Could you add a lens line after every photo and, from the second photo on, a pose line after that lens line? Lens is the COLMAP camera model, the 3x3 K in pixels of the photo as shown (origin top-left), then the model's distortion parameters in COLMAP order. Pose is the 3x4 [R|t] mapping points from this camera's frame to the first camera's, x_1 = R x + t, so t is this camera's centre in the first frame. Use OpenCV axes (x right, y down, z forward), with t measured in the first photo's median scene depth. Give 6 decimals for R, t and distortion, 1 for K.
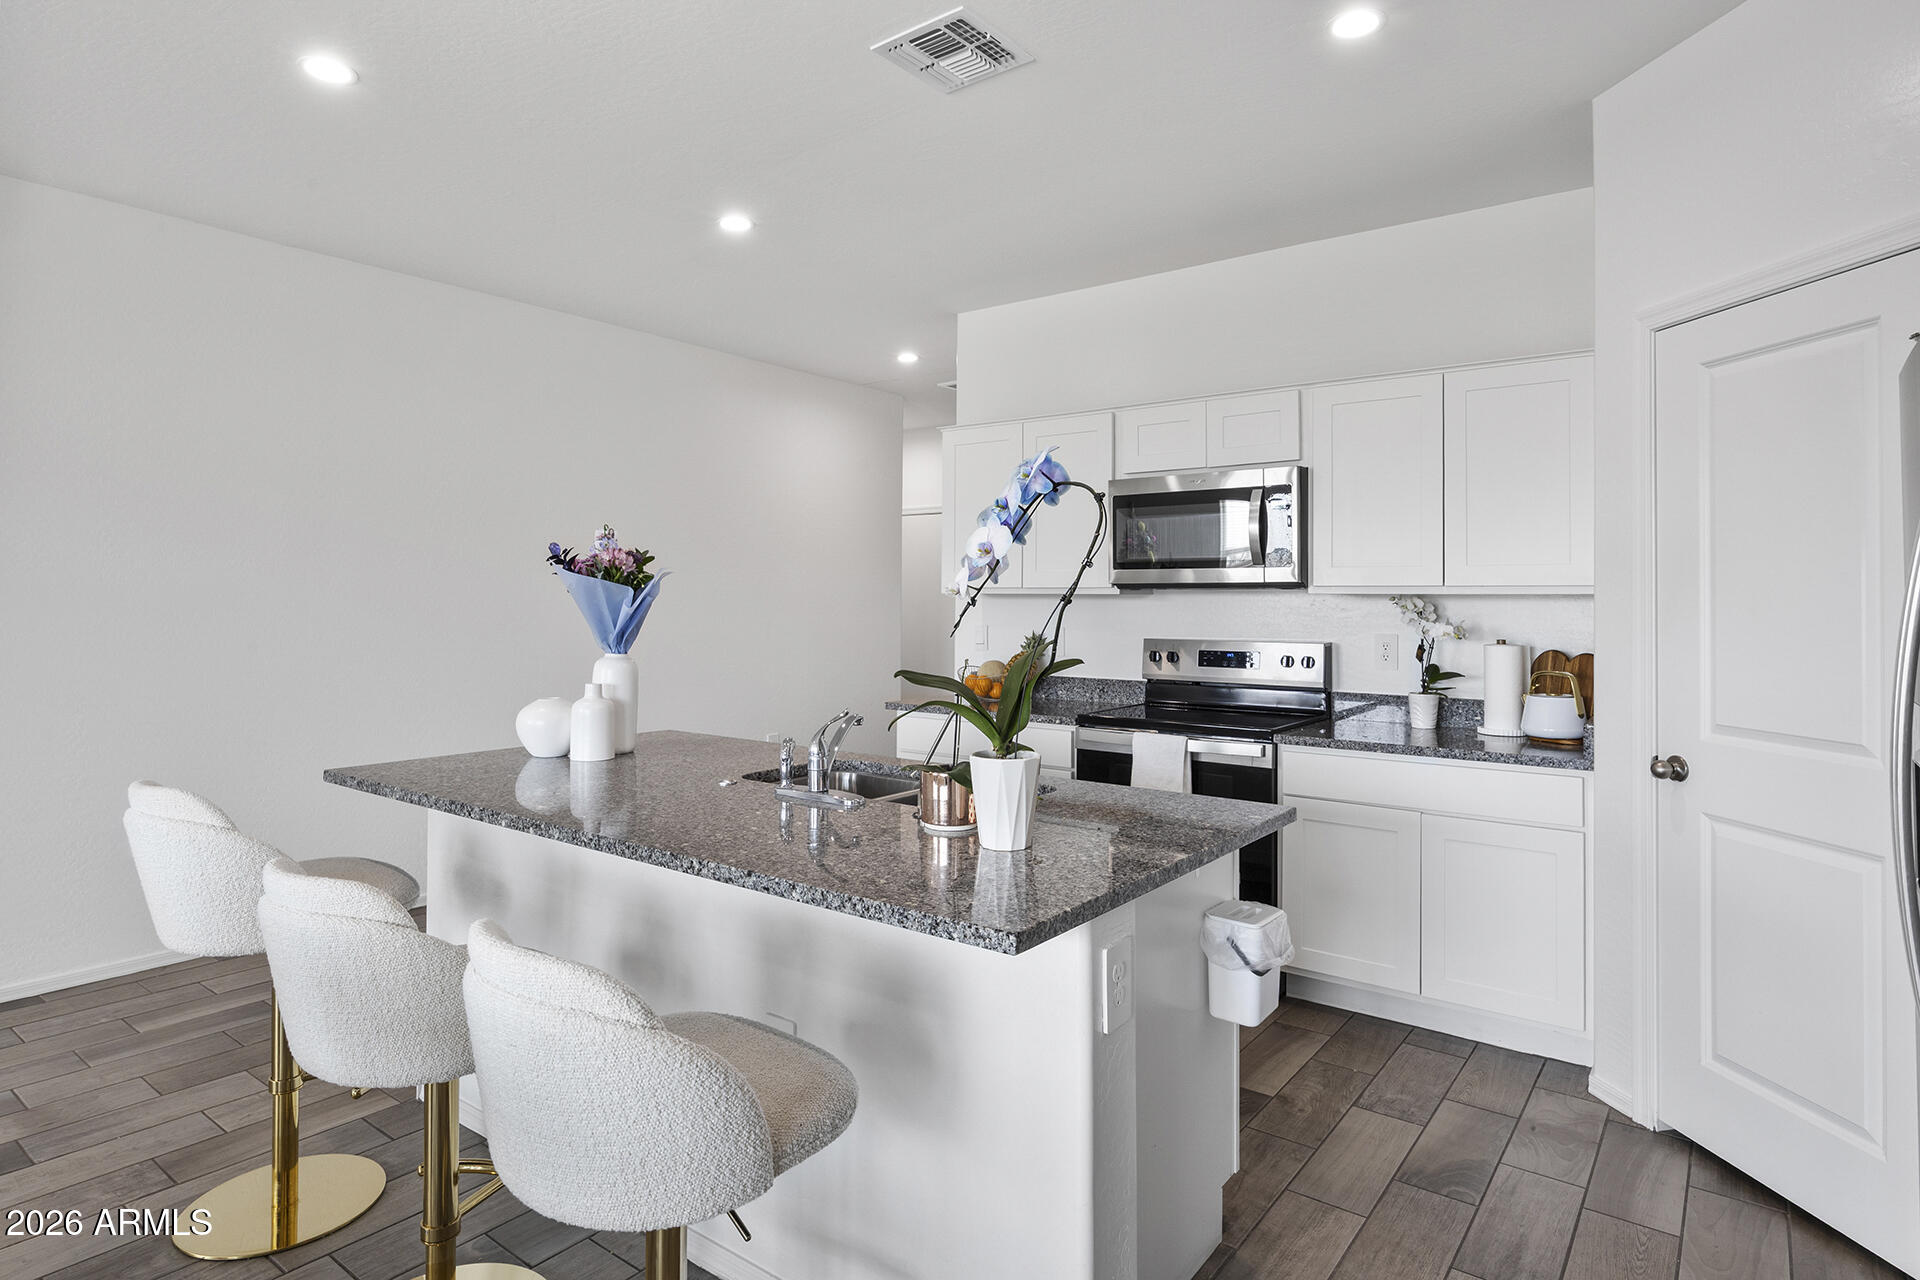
lens RADIAL K [[1049.7, 0, 959.3], [0, 1049.7, 578.3], [0, 0, 1]] dist [0.010890, -0.014891]
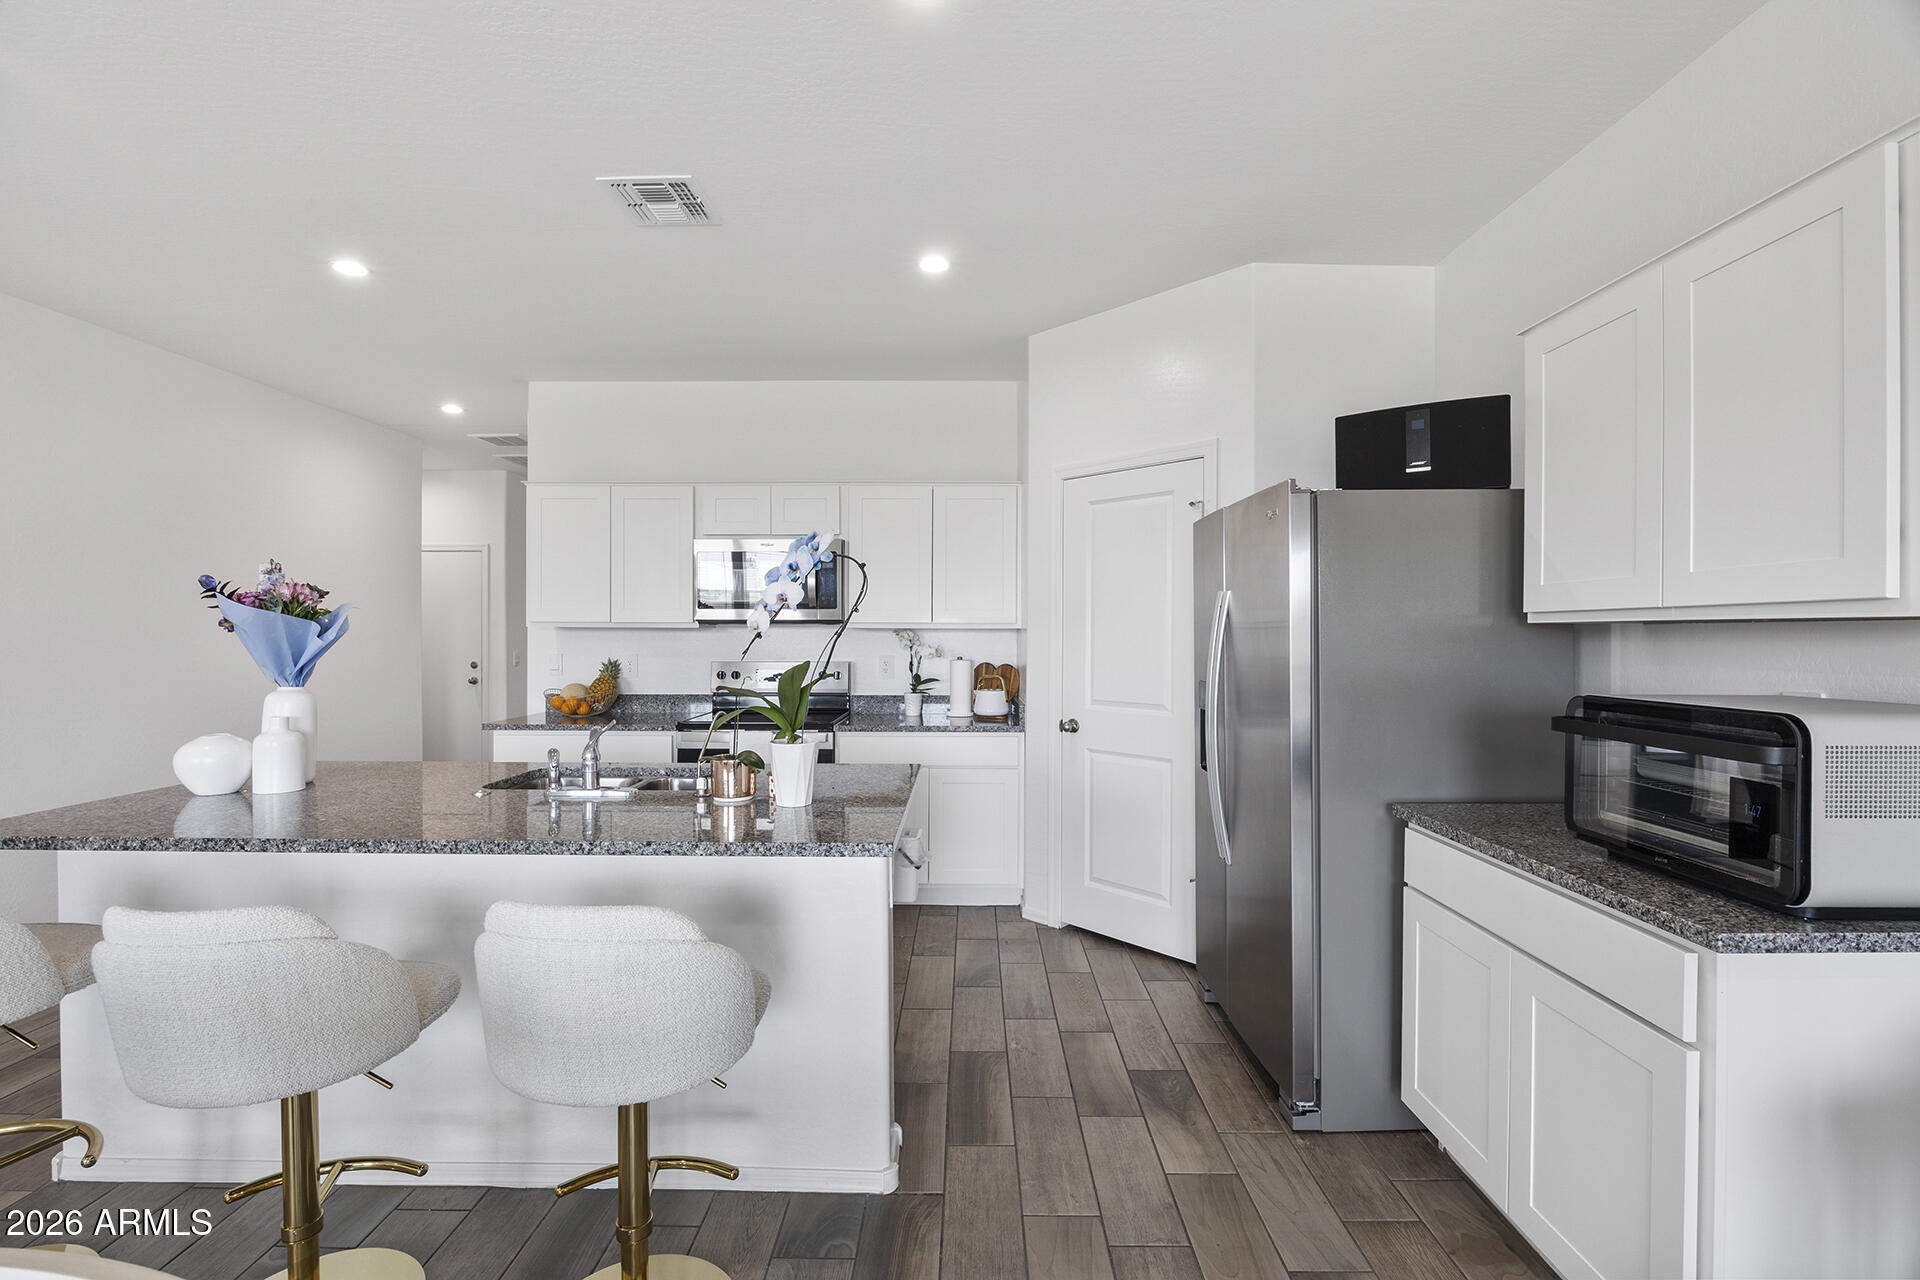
lens RADIAL K [[844.4, 0, 973.2], [0, 844.4, 632.1], [0, 0, 1]] dist [-0.013234, 0.000490]
pose [[0.796320, -0.001469, 0.604873, -0.297232], [-0.011903, 0.999765, 0.018099, -0.003628], [-0.604758, -0.021613, 0.796116, -0.042230]]
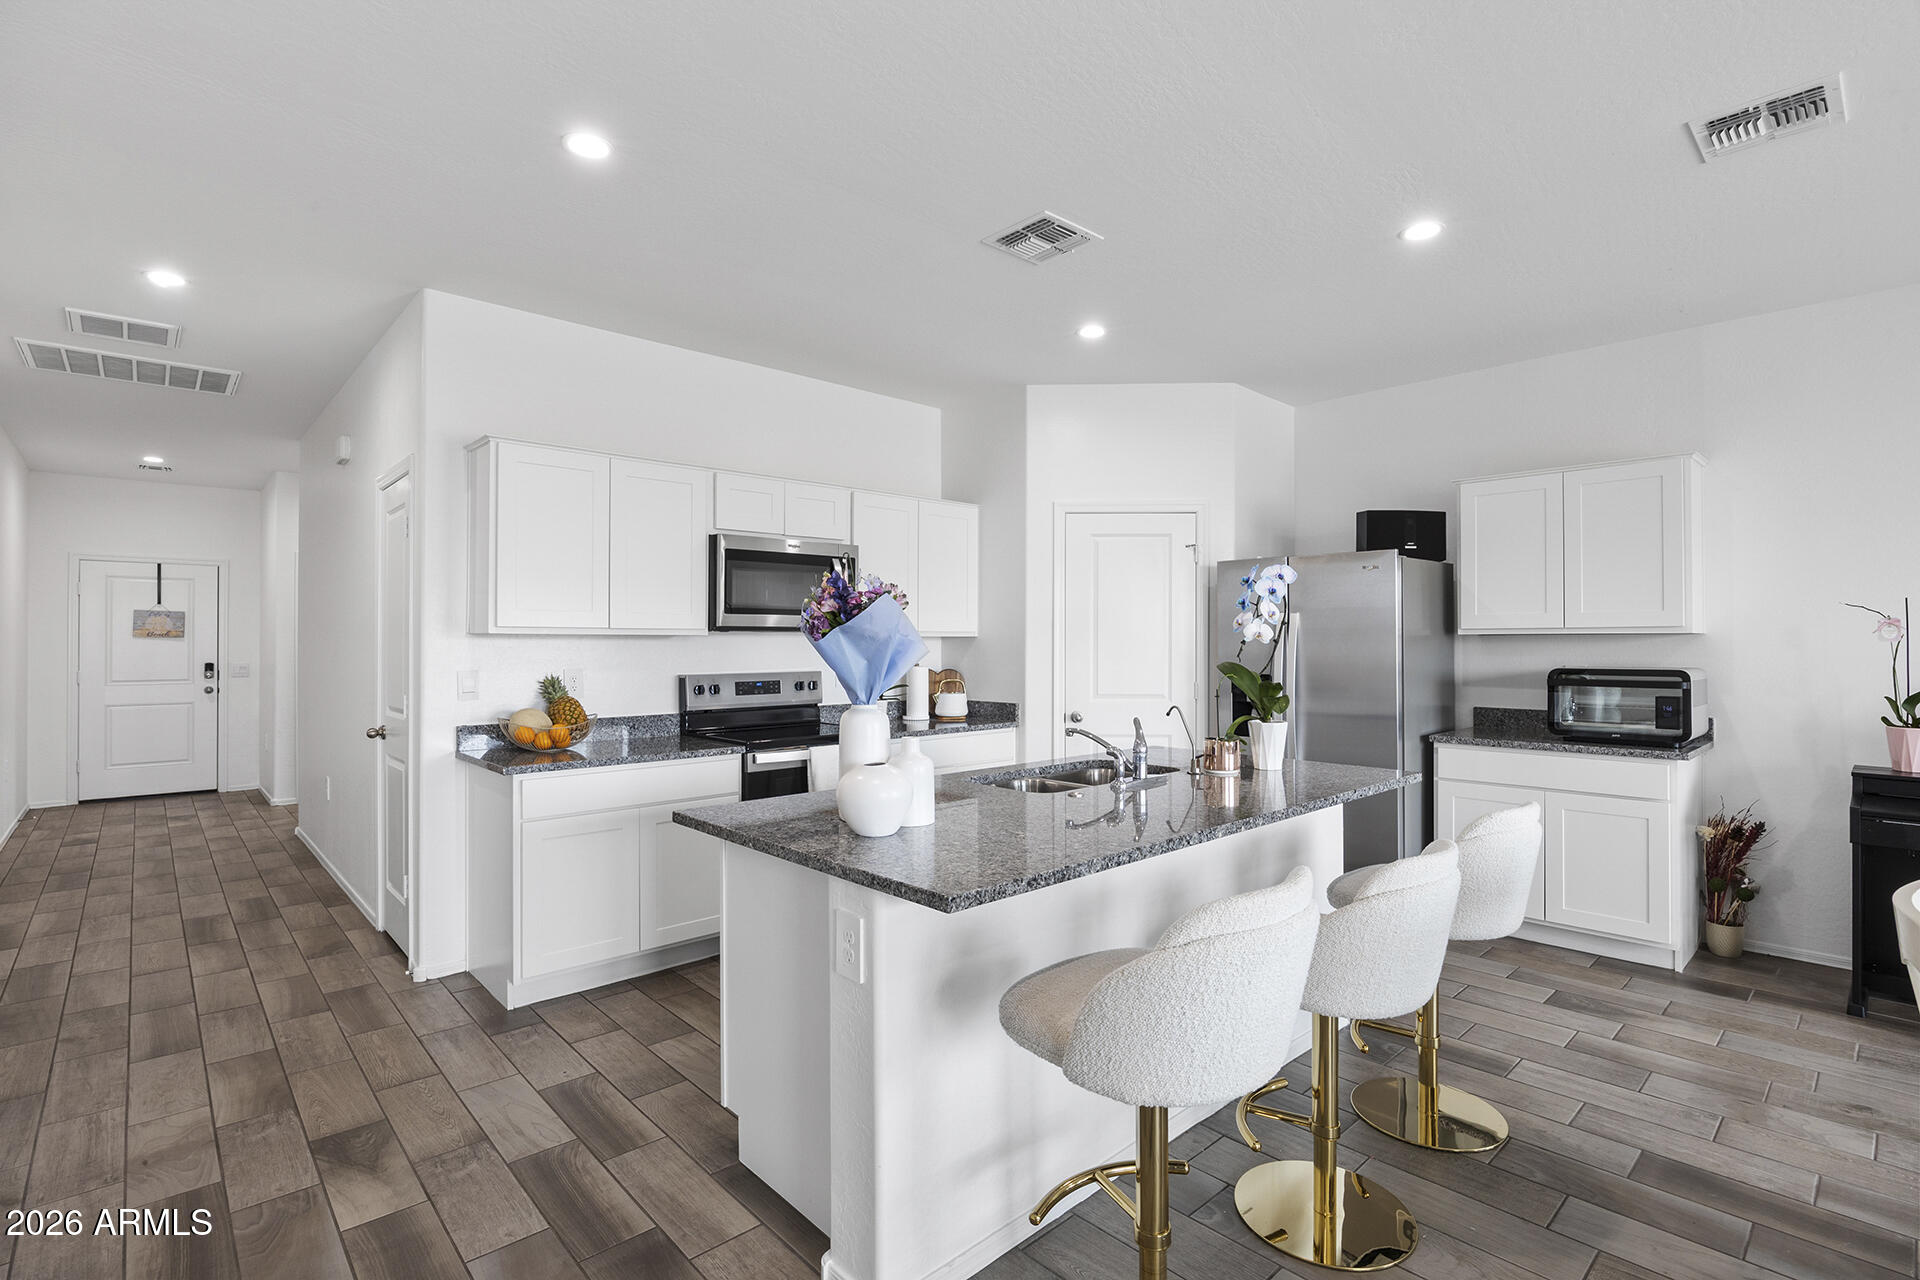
lens RADIAL K [[889.0, 0, 953.8], [0, 889.0, 632.2], [0, 0, 1]] dist [-0.003578, -0.000730]
pose [[0.165197, 0.009672, 0.986213, -1.079825], [-0.020022, 0.999779, -0.006452, 0.018689], [-0.986057, -0.018680, 0.165354, 0.857974]]
